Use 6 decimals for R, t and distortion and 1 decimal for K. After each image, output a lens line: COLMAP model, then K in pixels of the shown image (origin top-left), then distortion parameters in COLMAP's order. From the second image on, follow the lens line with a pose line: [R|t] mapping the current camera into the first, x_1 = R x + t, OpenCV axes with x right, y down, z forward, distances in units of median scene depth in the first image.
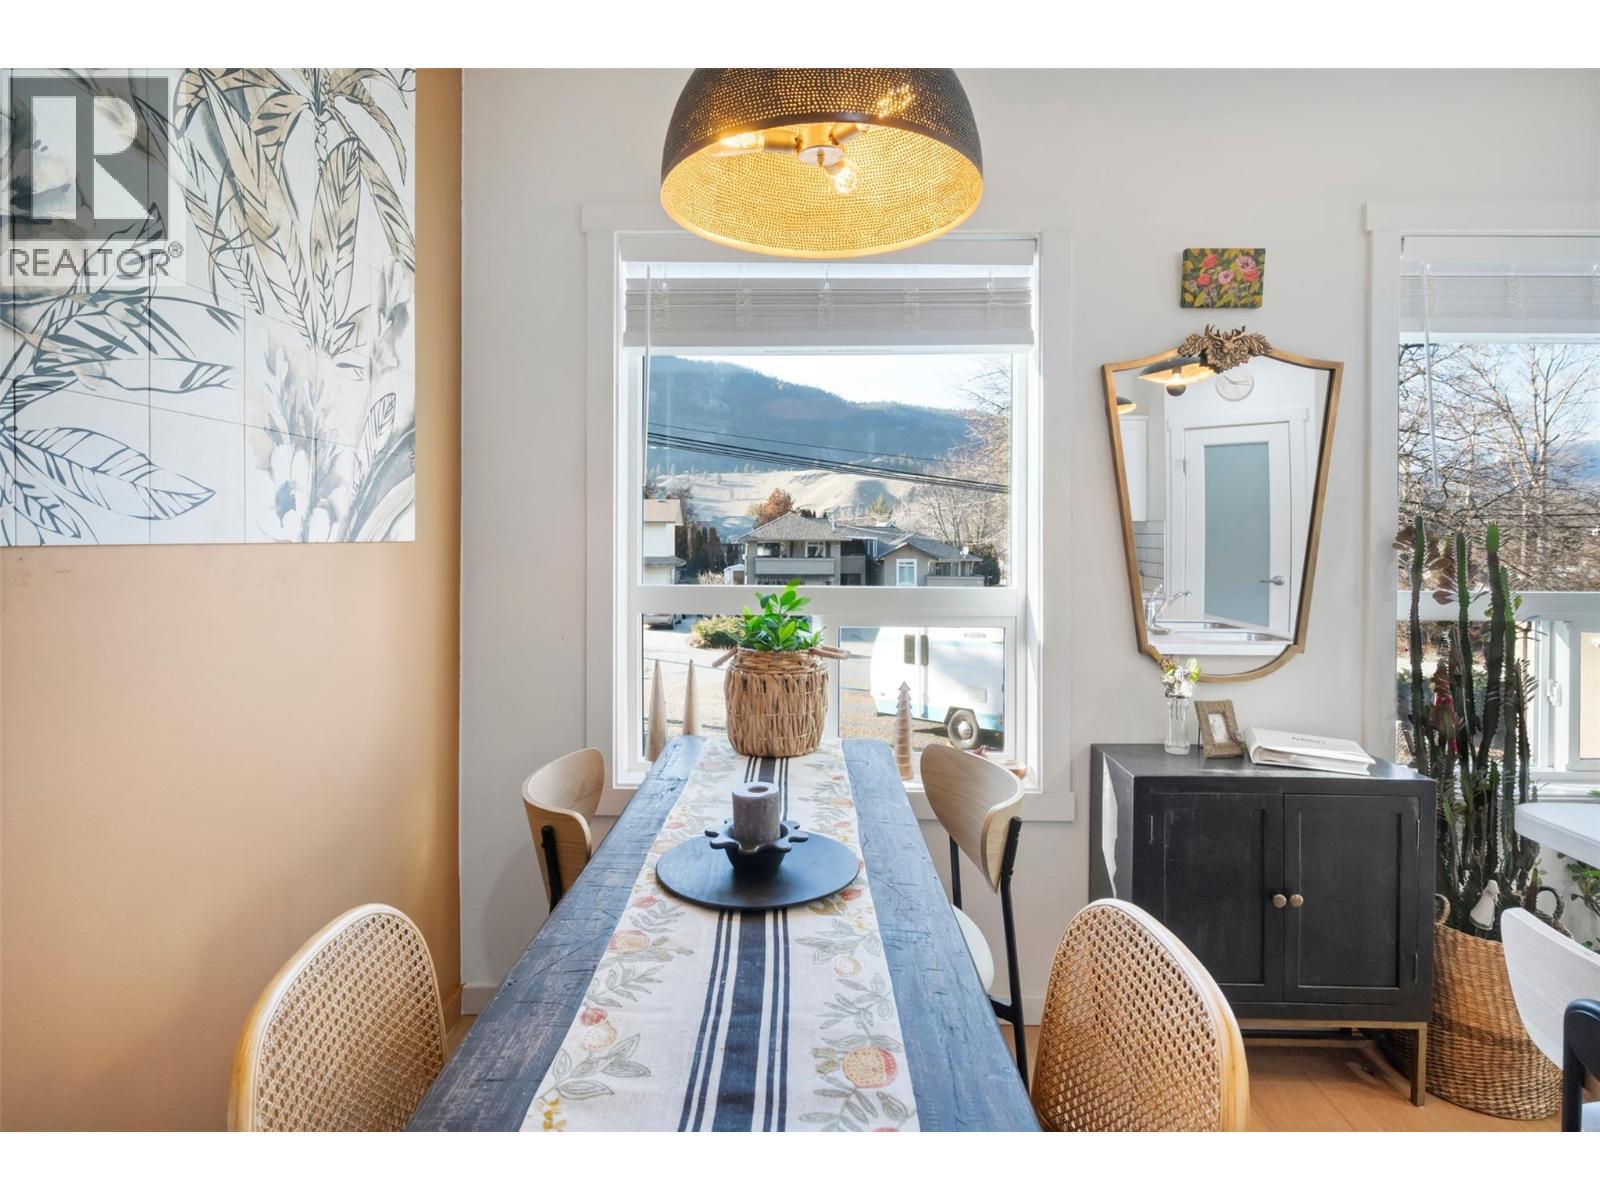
lens RADIAL K [[823.6, 0, 799.8], [0, 823.6, 546.4], [0, 0, 1]] dist [0.001436, 0.000362]
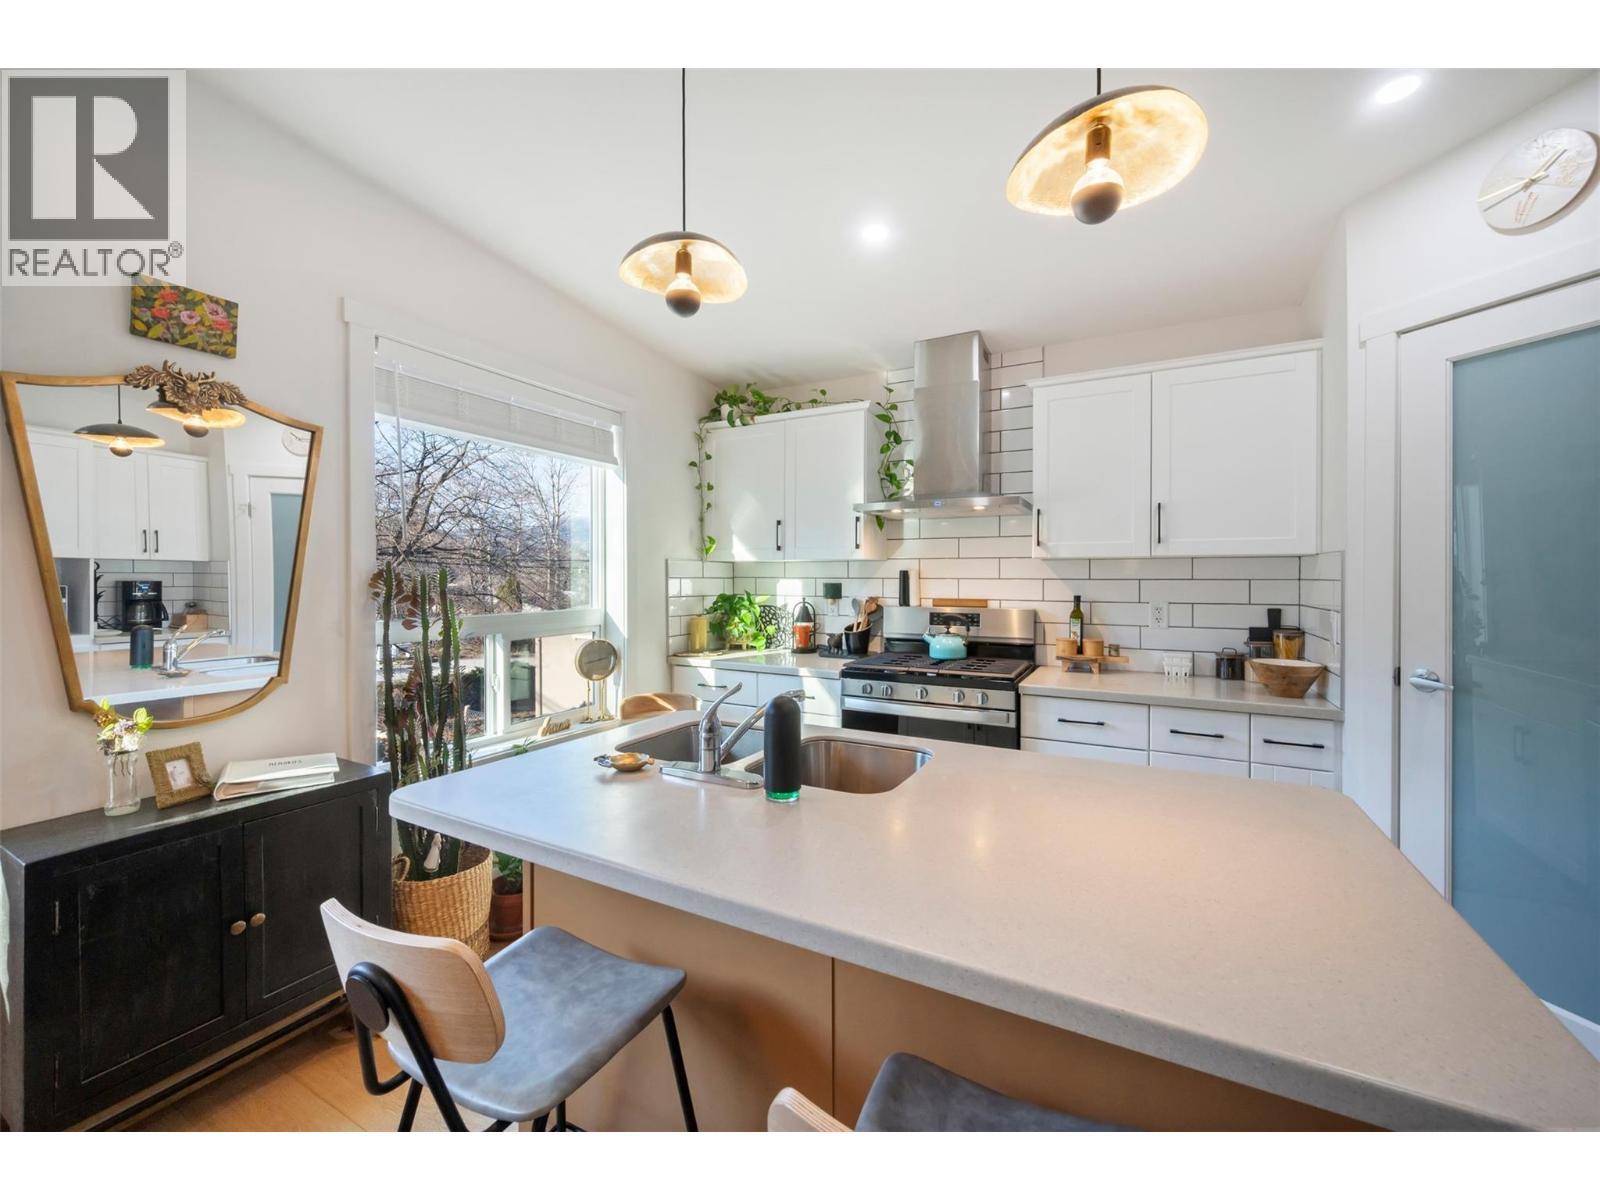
lens RADIAL K [[639.1, 0, 796.0], [0, 639.1, 579.2], [0, 0, 1]] dist [0.001240, -0.001034]
pose [[0.464349, -0.008199, 0.885614, 0.174259], [0.011808, 0.999926, 0.003066, -0.004812], [-0.885573, 0.009034, 0.464412, -0.004004]]
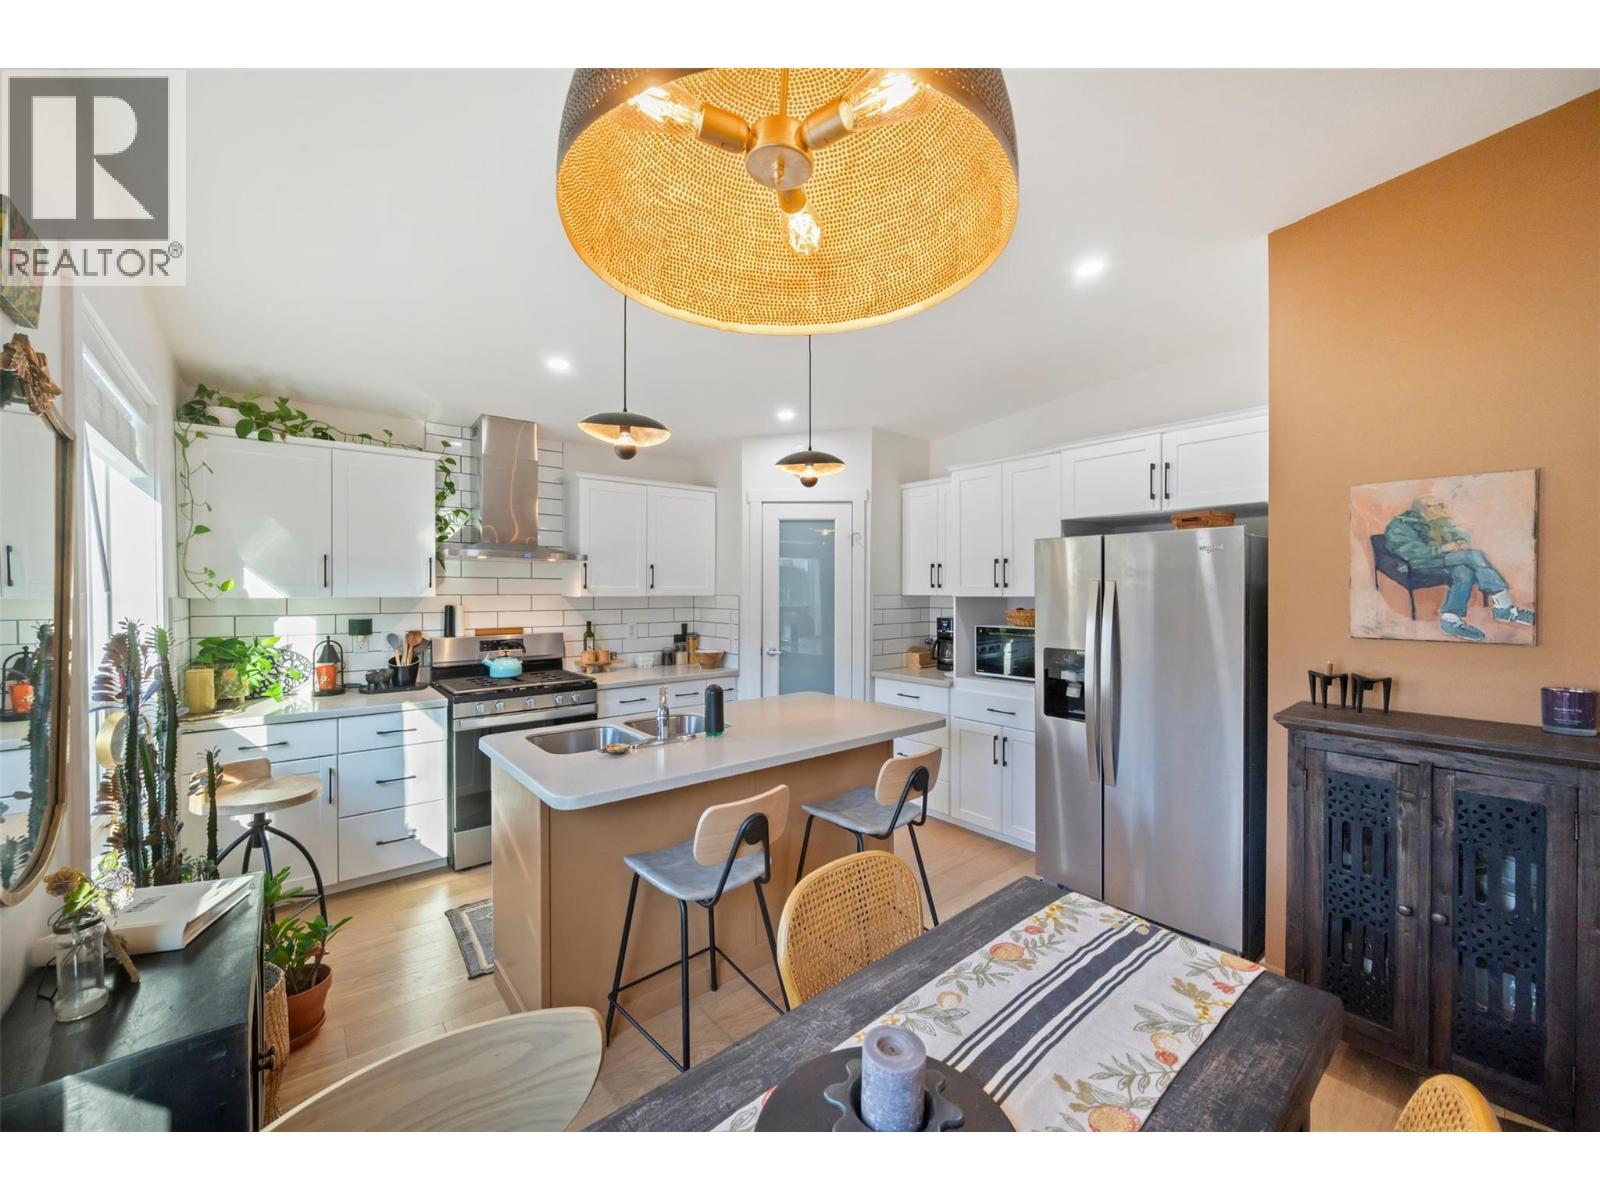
lens RADIAL K [[639.1, 0, 795.8], [0, 639.1, 597.1], [0, 0, 1]] dist [0.001240, -0.001034]
pose [[-0.649548, -0.016198, 0.760148, -0.267605], [0.004270, 0.999680, 0.024951, -0.079886], [-0.760308, 0.019452, -0.649271, 0.893472]]
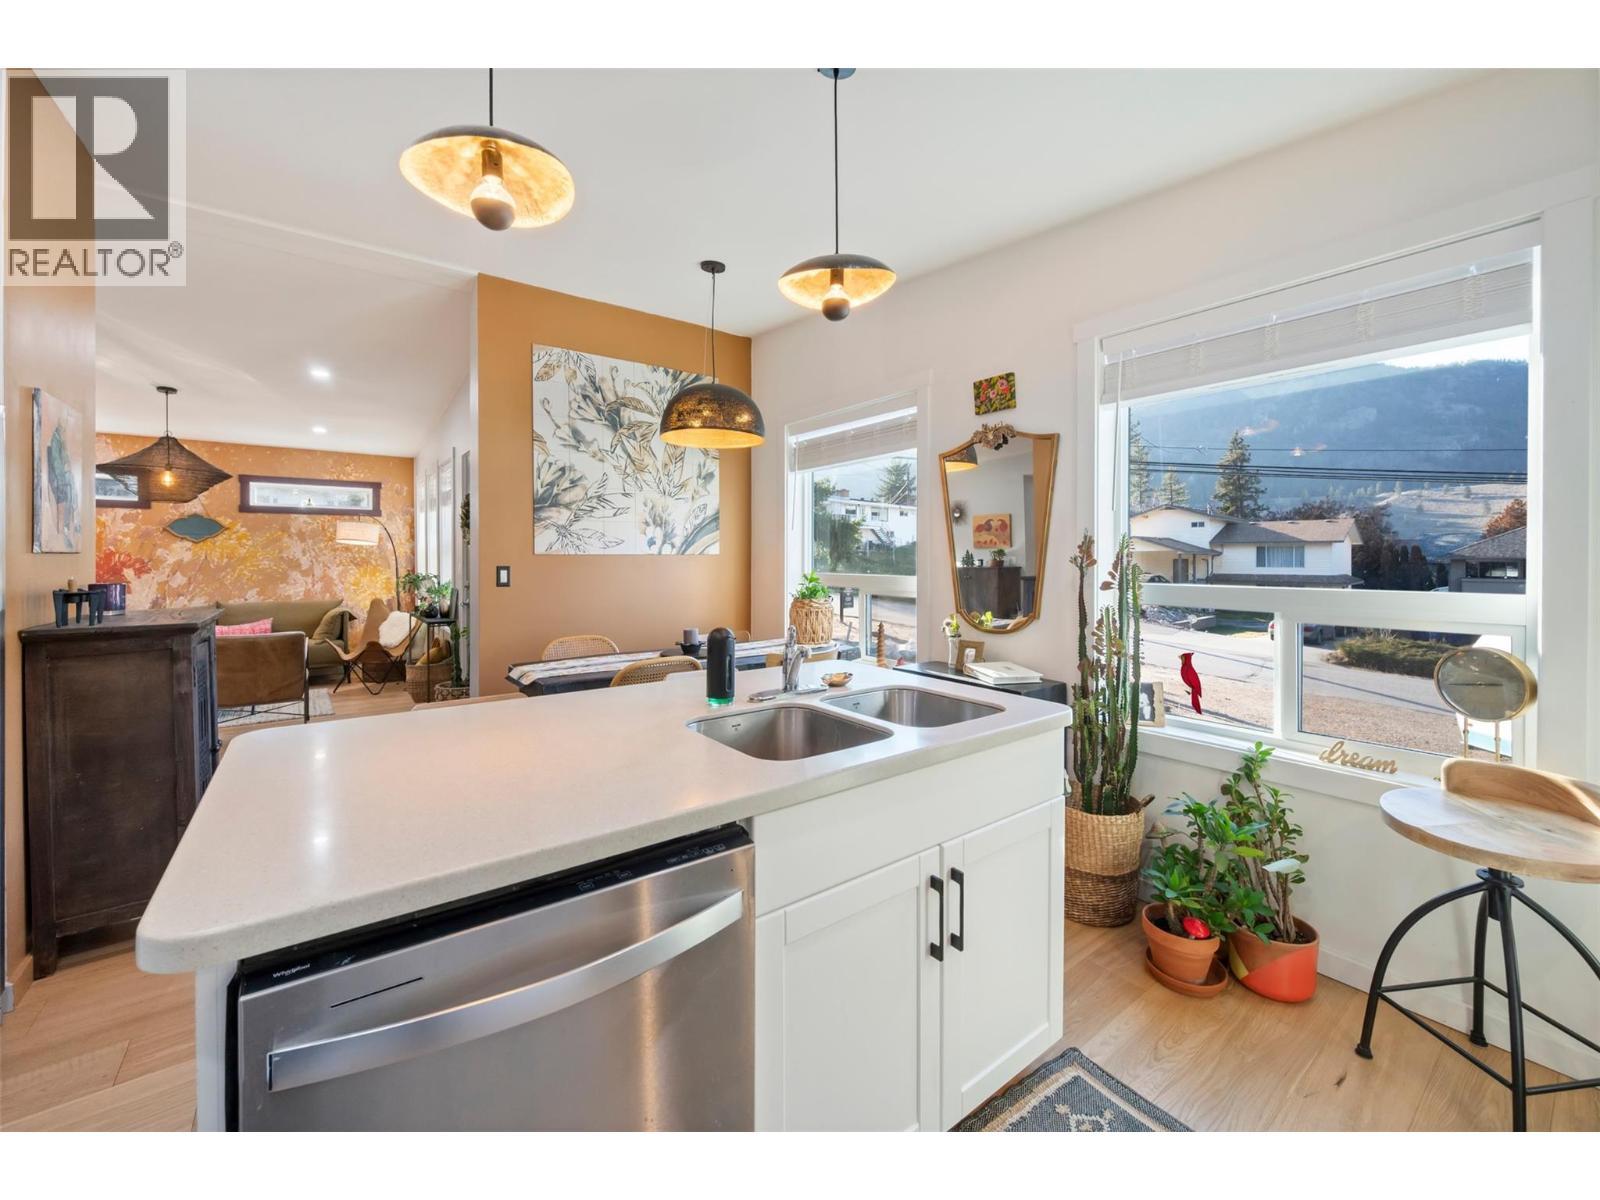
lens RADIAL K [[639.1, 0, 811.1], [0, 639.1, 560.3], [0, 0, 1]] dist [0.001240, -0.001034]
pose [[0.626665, -0.003730, -0.779280, 1.334318], [-0.002755, 0.999972, -0.007003, 0.026143], [0.779284, 0.006535, 0.626637, -0.115911]]
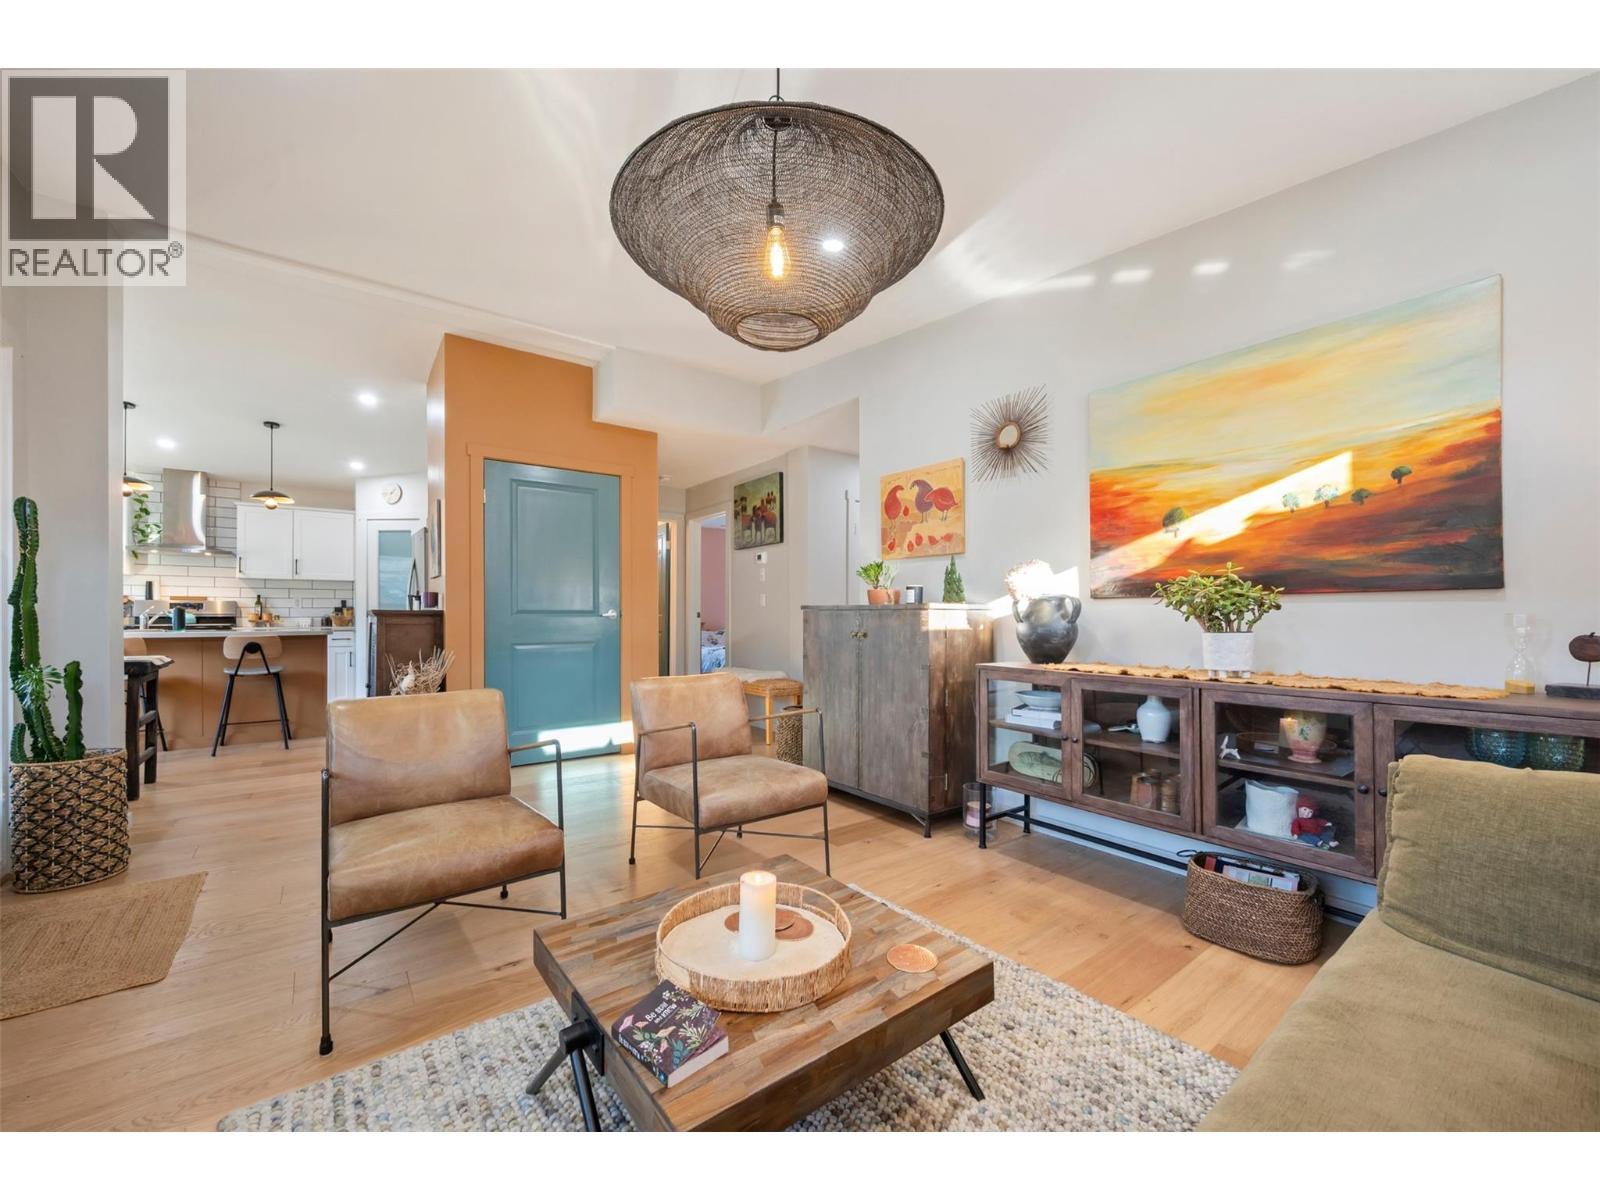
lens RADIAL K [[639.1, 0, 792.8], [0, 639.1, 610.4], [0, 0, 1]] dist [0.001240, -0.001034]
pose [[-0.610771, -0.004008, 0.791797, -2.426778], [0.002770, 0.999970, 0.007198, 0.101835], [-0.791803, 0.006590, -0.610741, -0.060222]]
